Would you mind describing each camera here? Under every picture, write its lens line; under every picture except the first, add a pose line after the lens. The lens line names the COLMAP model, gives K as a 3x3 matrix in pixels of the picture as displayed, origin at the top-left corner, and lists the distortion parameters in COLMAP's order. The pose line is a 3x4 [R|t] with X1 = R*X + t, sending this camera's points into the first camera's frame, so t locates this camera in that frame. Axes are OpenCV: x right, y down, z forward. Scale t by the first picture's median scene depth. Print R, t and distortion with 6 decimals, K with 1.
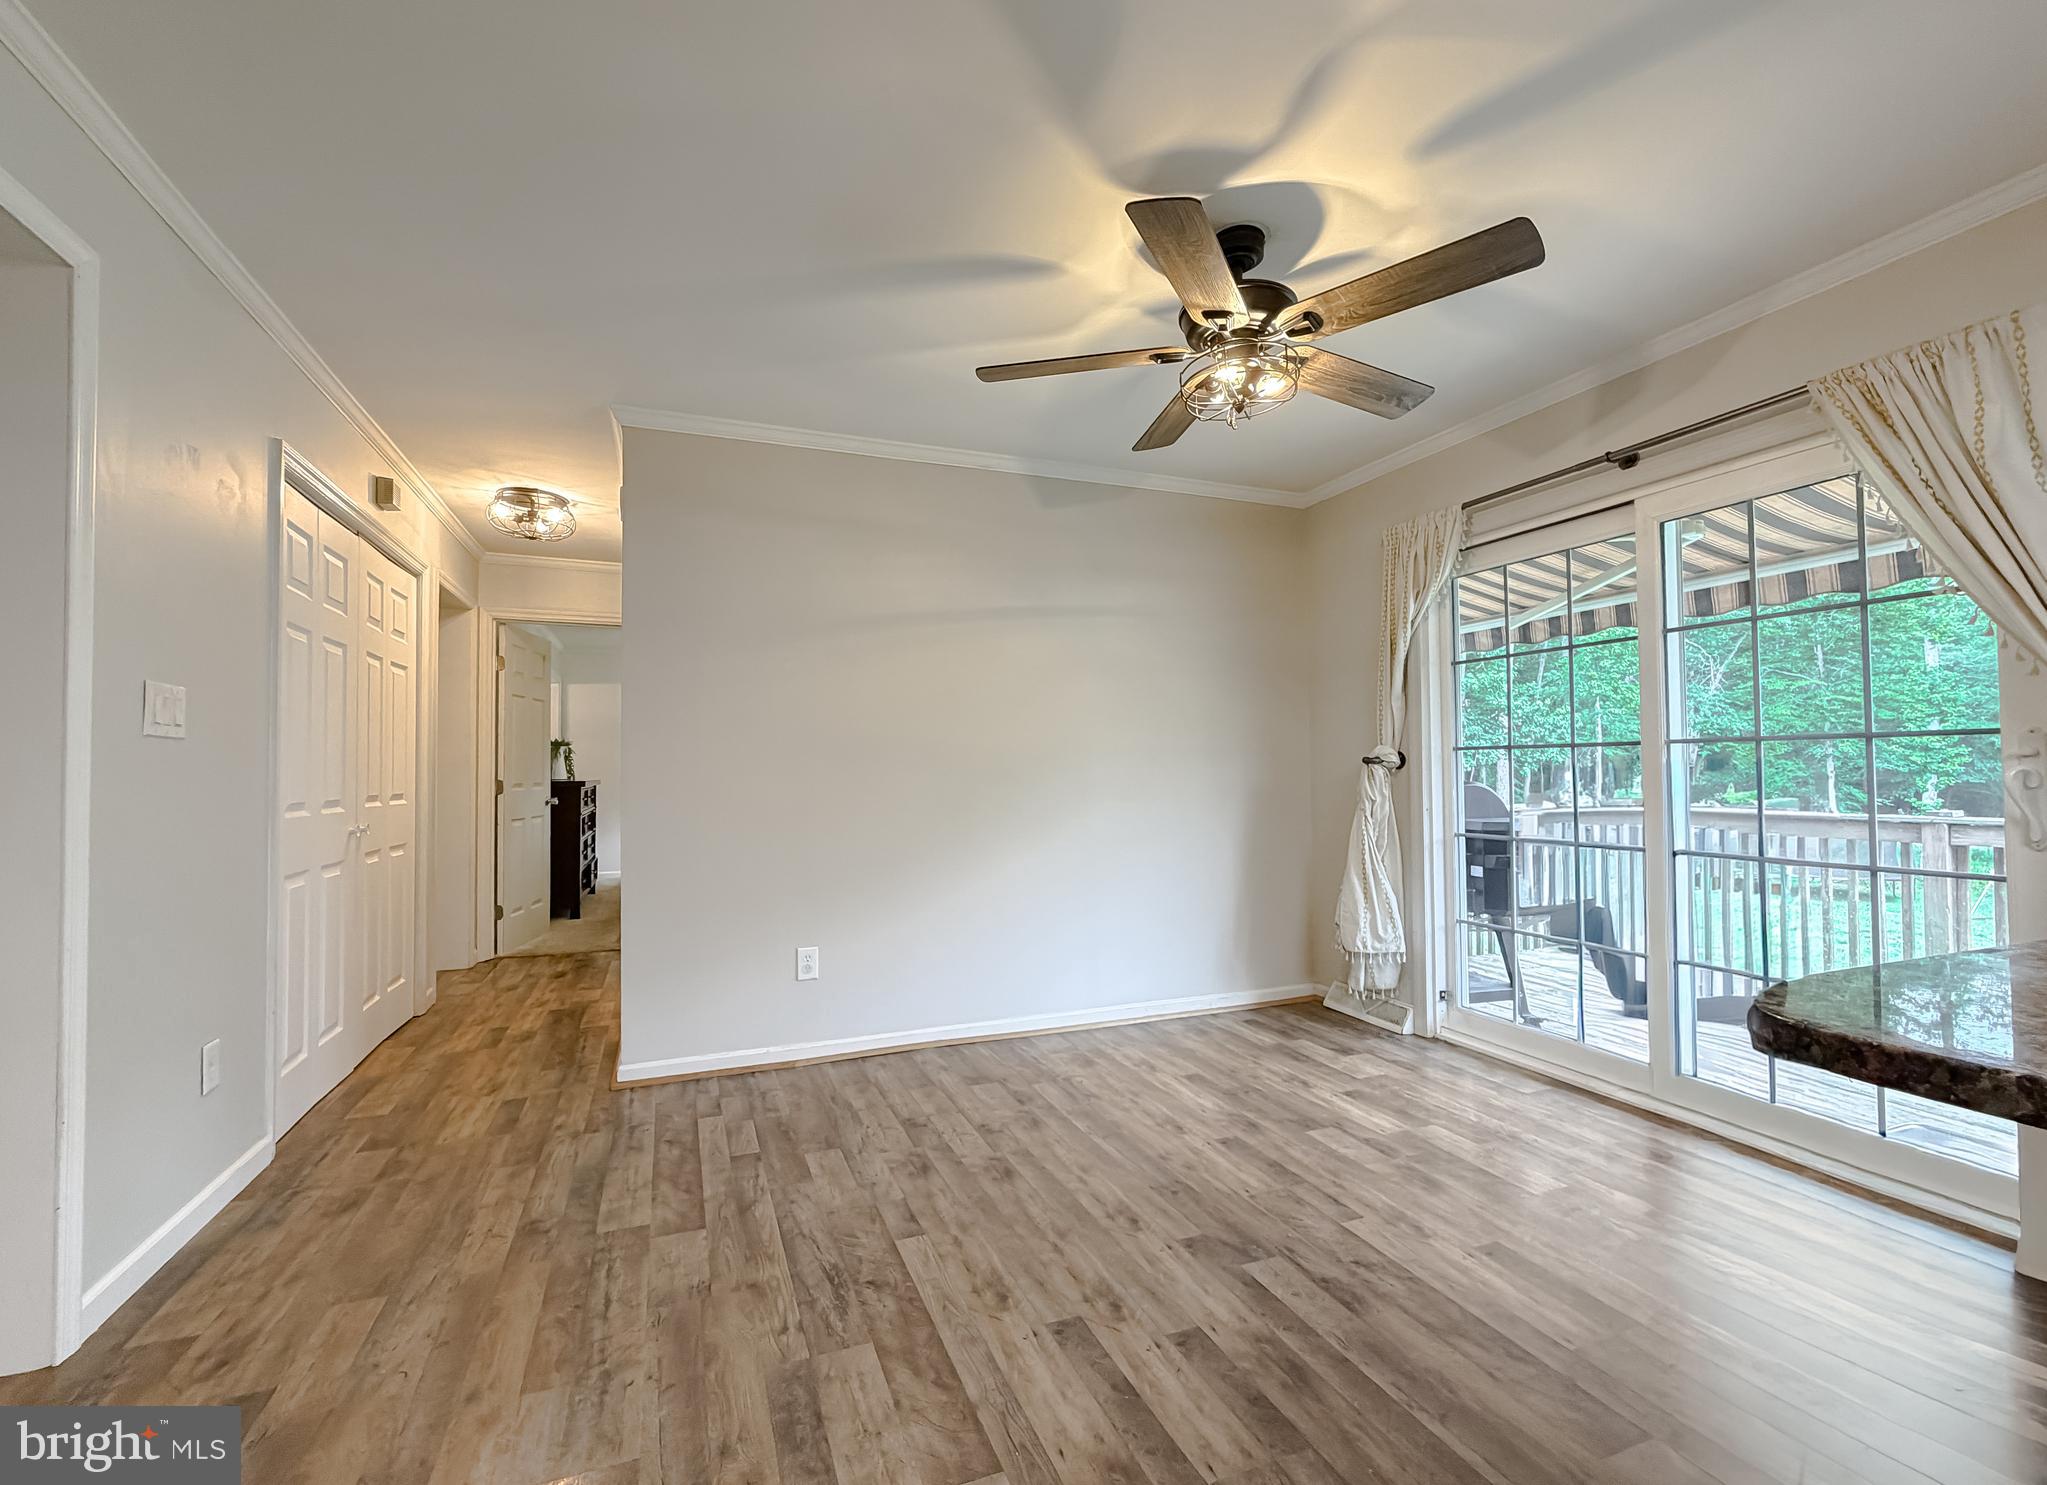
lens RADIAL K [[863.0, 0, 971.4], [0, 863.0, 763.2], [0, 0, 1]] dist [0.015343, -0.000060]
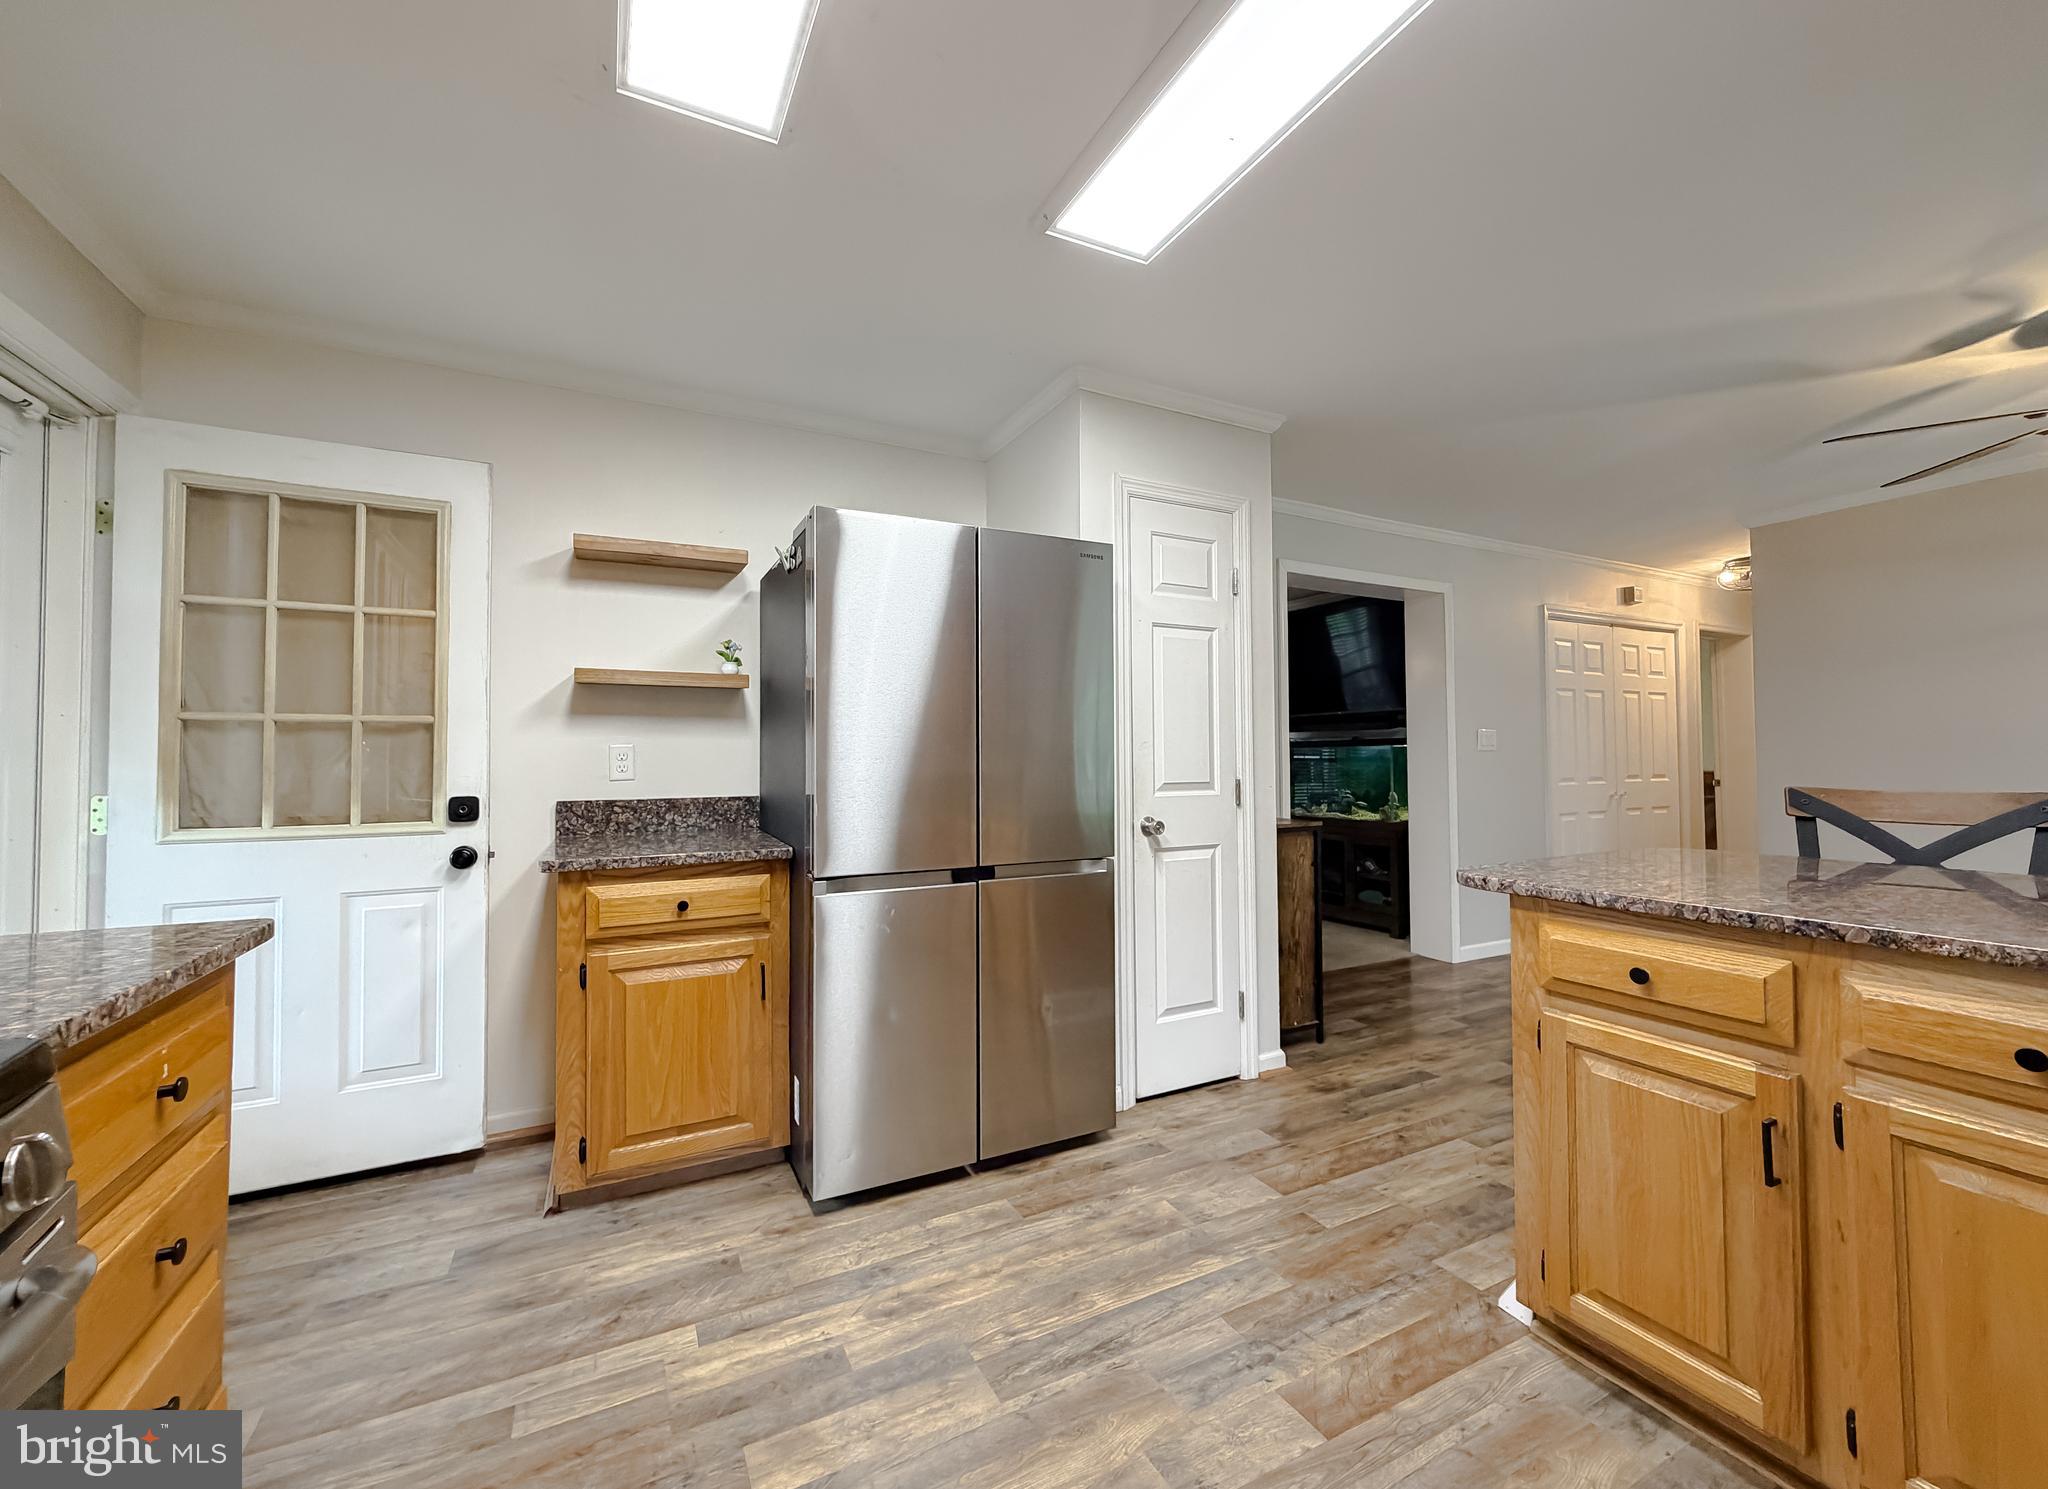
lens RADIAL K [[830.2, 0, 1029.1], [0, 830.2, 722.7], [0, 0, 1]] dist [-0.001552, 0.000373]
pose [[0.130878, -0.037155, -0.990702, 1.215730], [0.016347, 0.999243, -0.035316, -0.041719], [0.991264, -0.011572, 0.131386, -0.599734]]
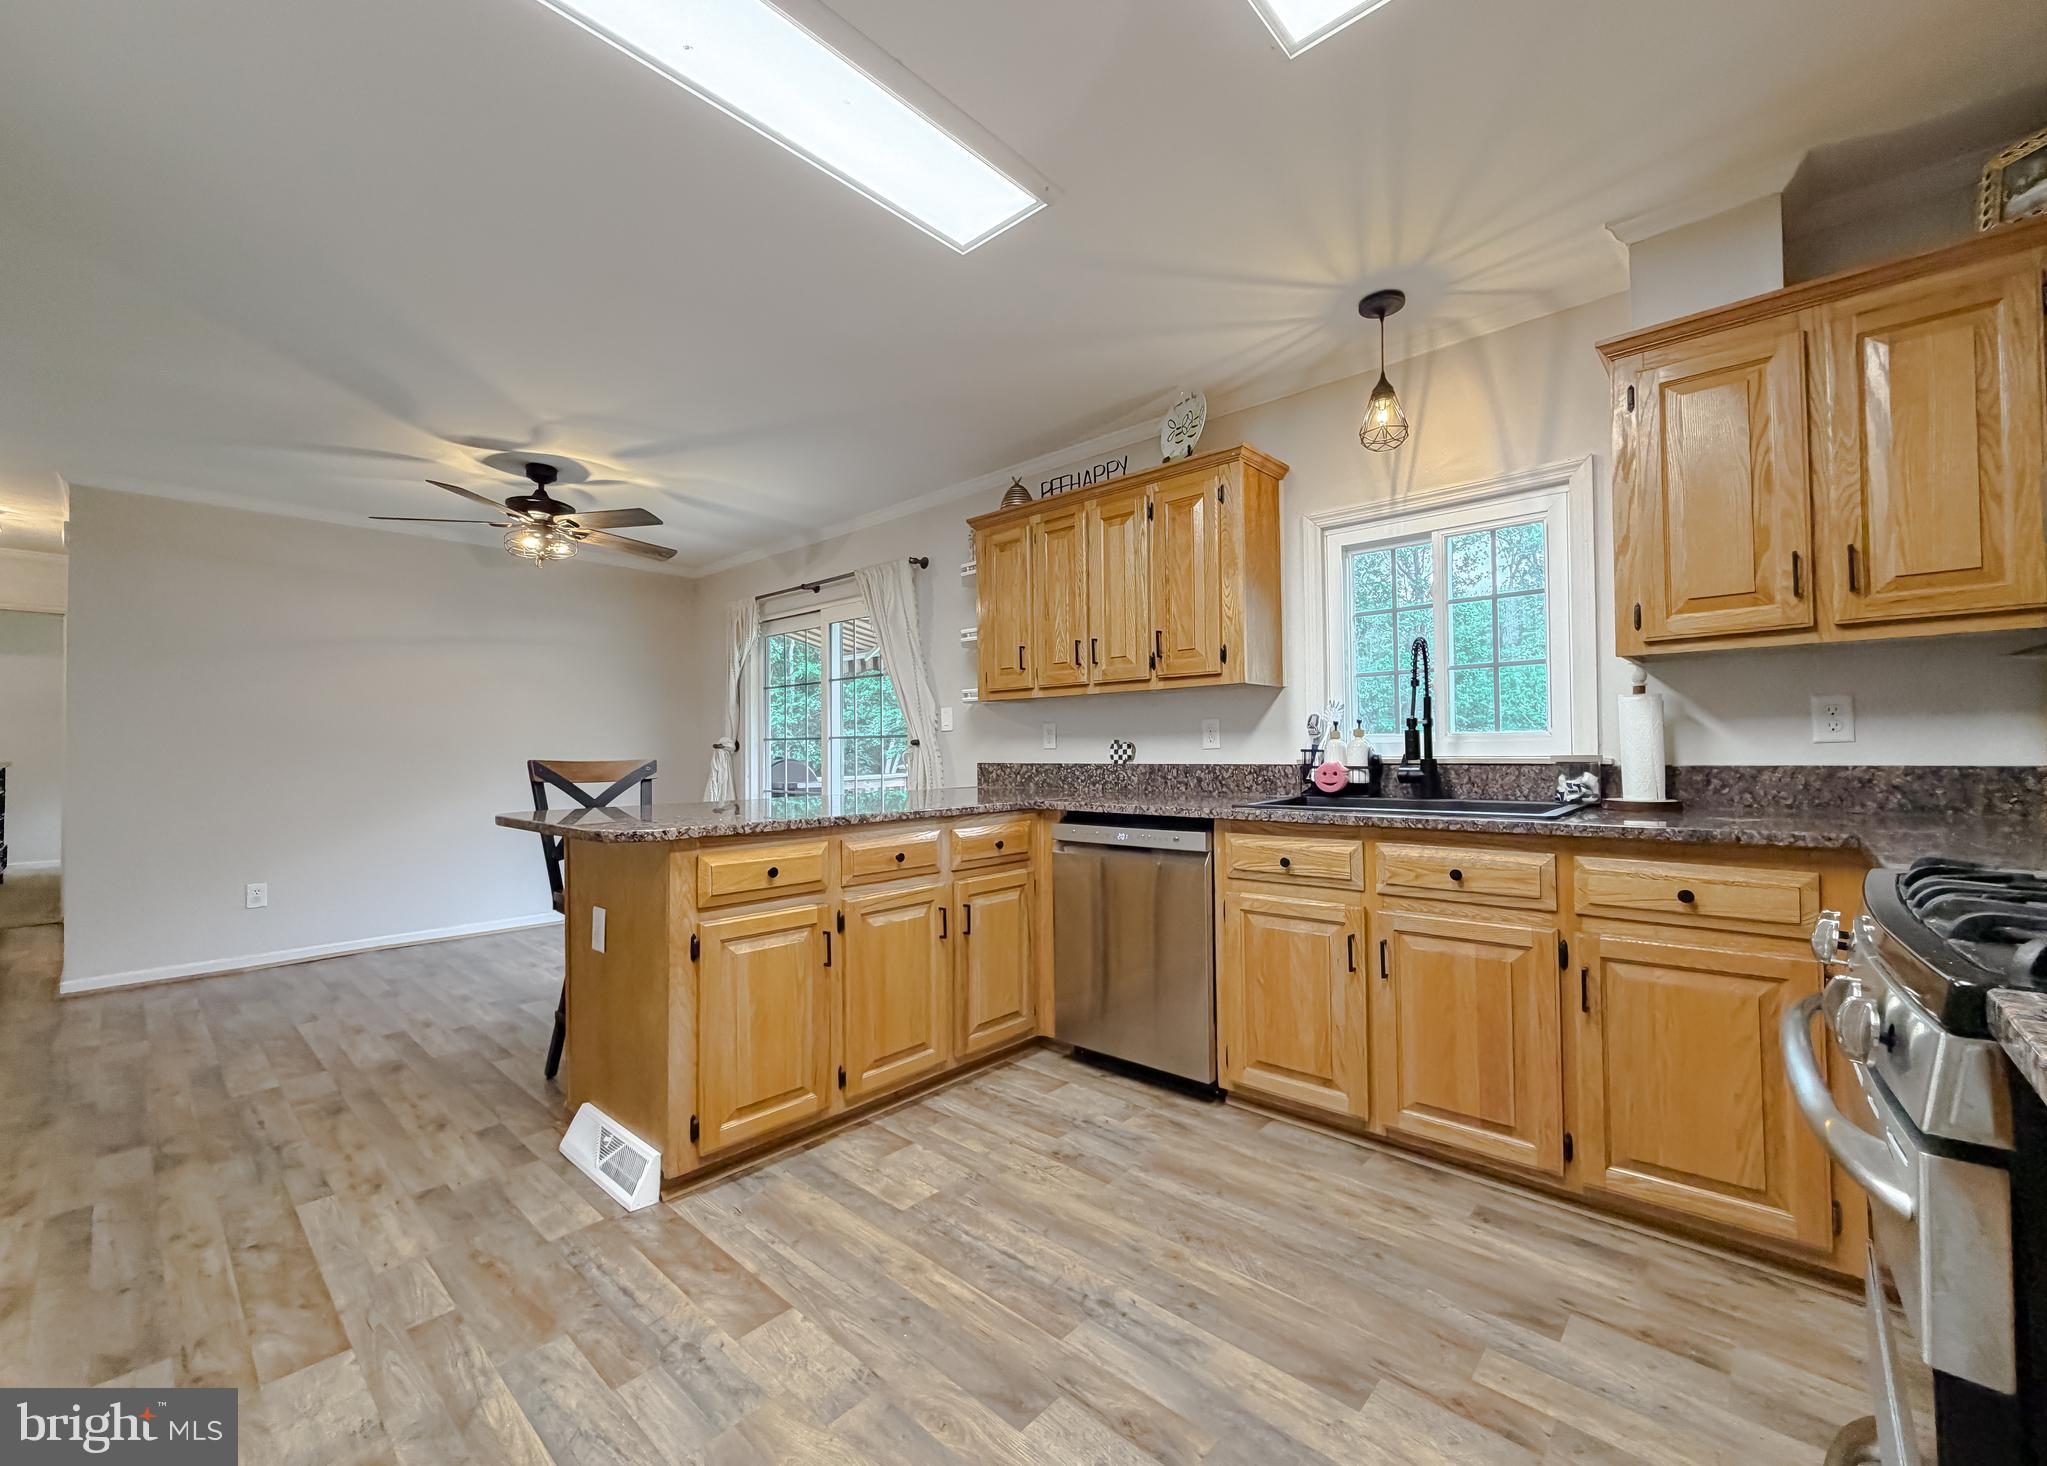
lens RADIAL K [[829.8, 0, 997.9], [0, 829.8, 736.8], [0, 0, 1]] dist [-0.001552, 0.000373]
pose [[0.888688, 0.004399, 0.458491, 0.374186], [0.000324, 0.999948, -0.010222, -0.007241], [-0.458512, 0.009233, 0.888640, -1.059199]]
